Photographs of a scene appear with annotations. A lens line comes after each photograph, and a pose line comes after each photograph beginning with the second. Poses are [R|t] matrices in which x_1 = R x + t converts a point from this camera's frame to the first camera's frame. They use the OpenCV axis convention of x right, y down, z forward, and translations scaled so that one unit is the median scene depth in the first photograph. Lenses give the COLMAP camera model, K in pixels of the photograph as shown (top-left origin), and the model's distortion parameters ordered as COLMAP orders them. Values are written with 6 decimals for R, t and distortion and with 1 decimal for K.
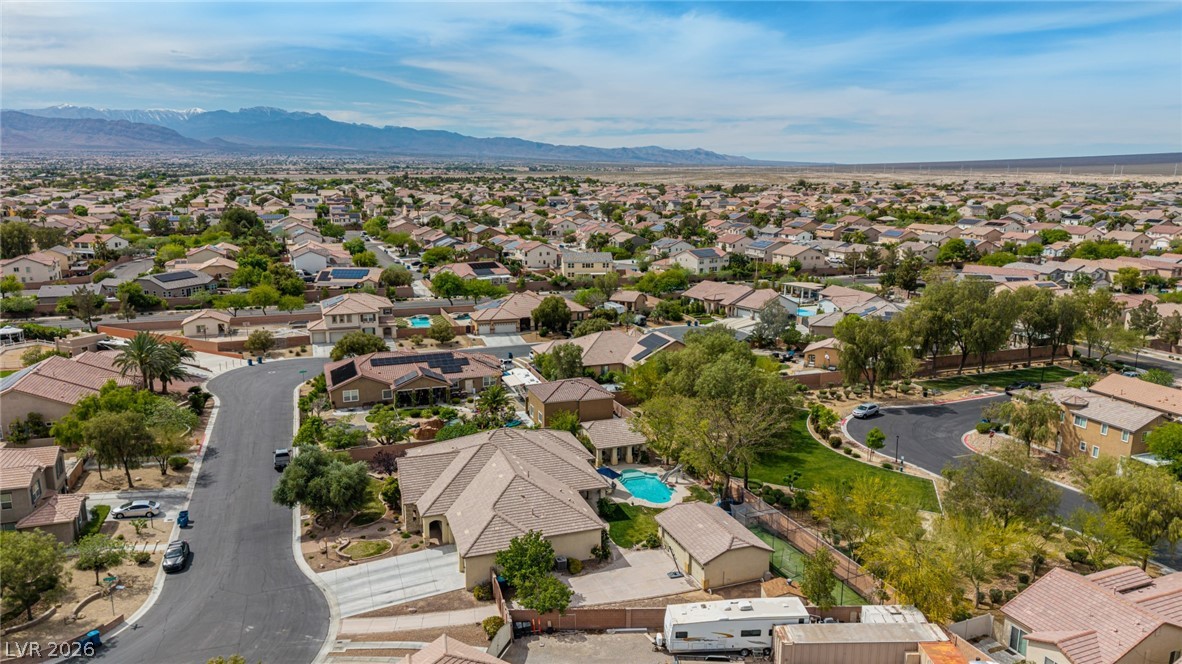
lens RADIAL K [[786.5, 0, 588.8], [0, 786.5, 333.7], [0, 0, 1]] dist [0.052192, -0.060656]
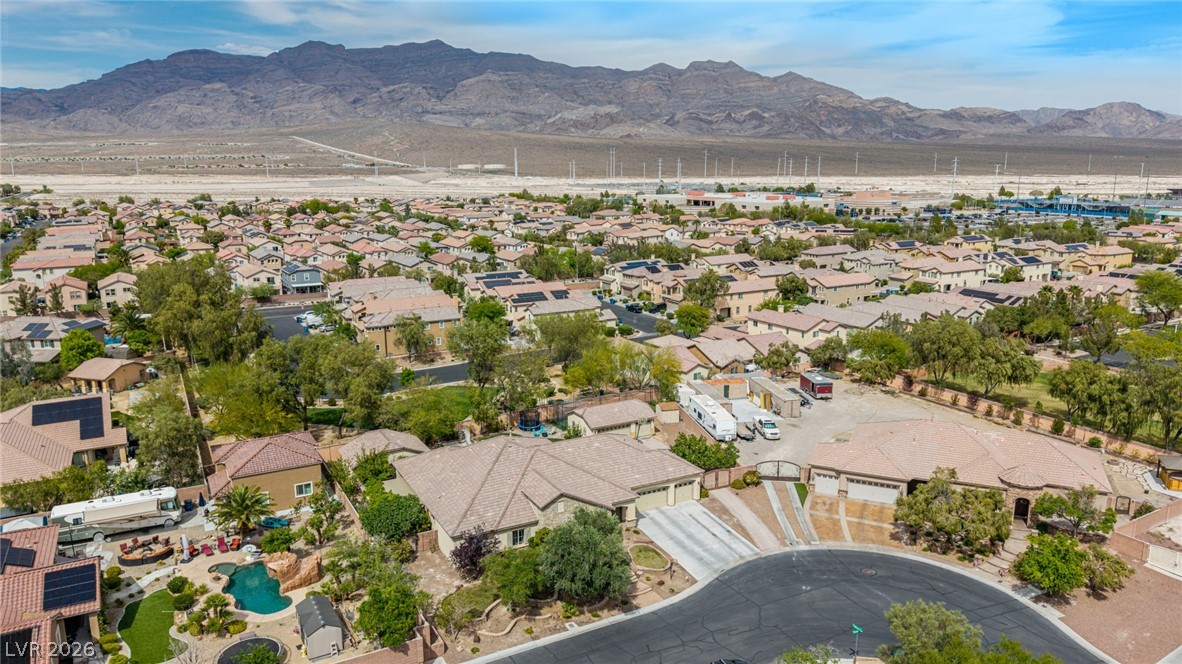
lens RADIAL K [[810.0, 0, 591.0], [0, 810.0, 332.0], [0, 0, 1]] dist [0.054178, -0.072361]
pose [[-0.155032, -0.209825, 0.965370, -0.906871], [0.205239, 0.949023, 0.239232, -0.180714], [-0.966355, 0.235220, -0.104065, 0.871782]]
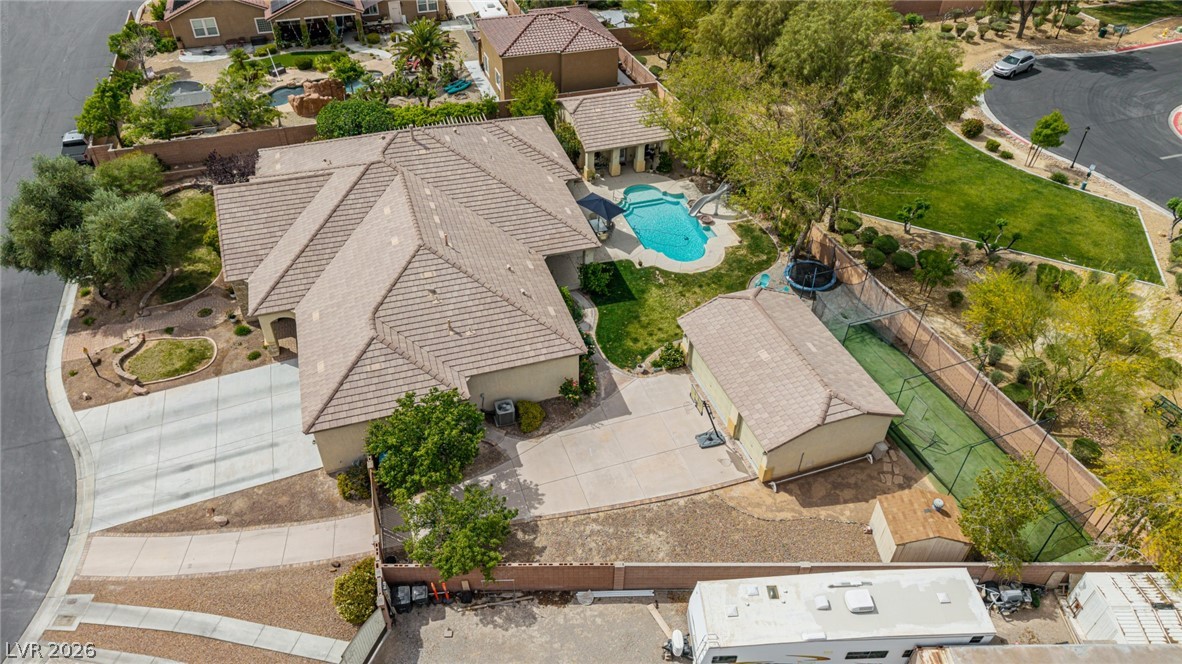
lens RADIAL K [[786.5, 0, 588.8], [0, 786.5, 333.7], [0, 0, 1]] dist [0.052192, -0.060656]
pose [[0.999758, 0.019593, -0.009982, 0.021135], [-0.012462, 0.878871, 0.476896, -0.016428], [0.018117, -0.476656, 0.878903, 0.403383]]
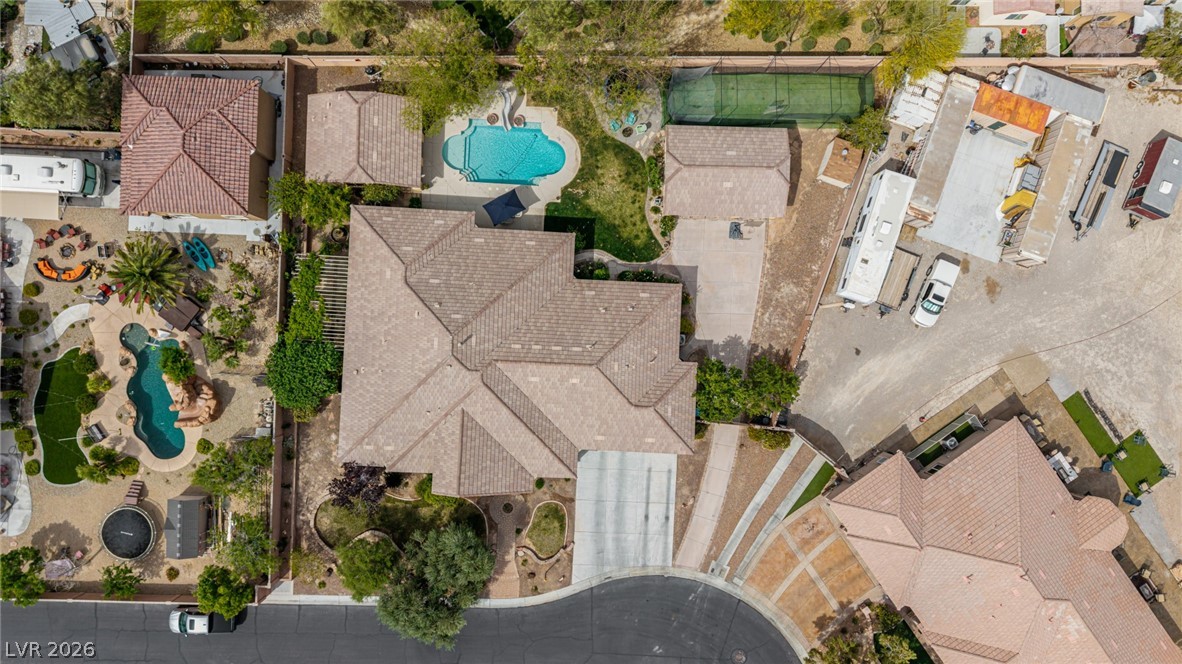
lens RADIAL K [[786.5, 0, 588.8], [0, 786.5, 333.7], [0, 0, 1]] dist [0.052192, -0.060656]
pose [[0.369694, -0.929034, 0.014897, -0.060383], [0.165043, 0.081437, 0.982919, -0.466539], [-0.914378, -0.360920, 0.183437, 0.692998]]
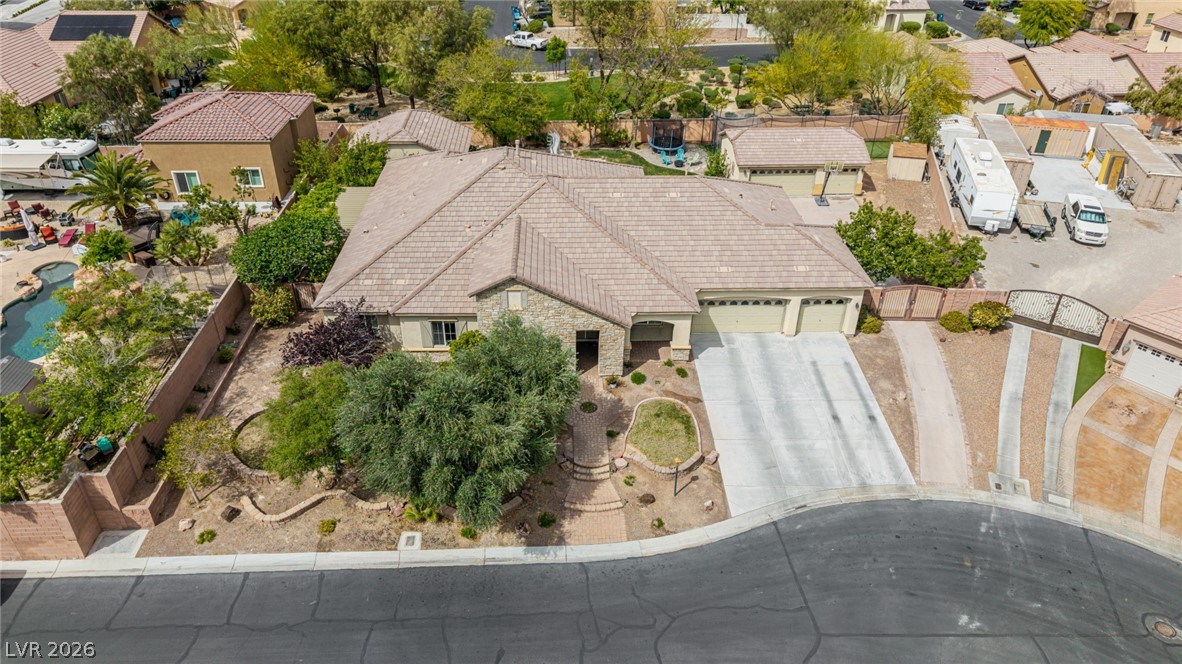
lens RADIAL K [[786.5, 0, 588.8], [0, 786.5, 333.7], [0, 0, 1]] dist [0.052192, -0.060656]
pose [[0.291884, -0.512025, 0.807858, -0.508493], [0.184084, 0.858921, 0.477878, -0.010259], [-0.938572, 0.009229, 0.344961, 0.694589]]
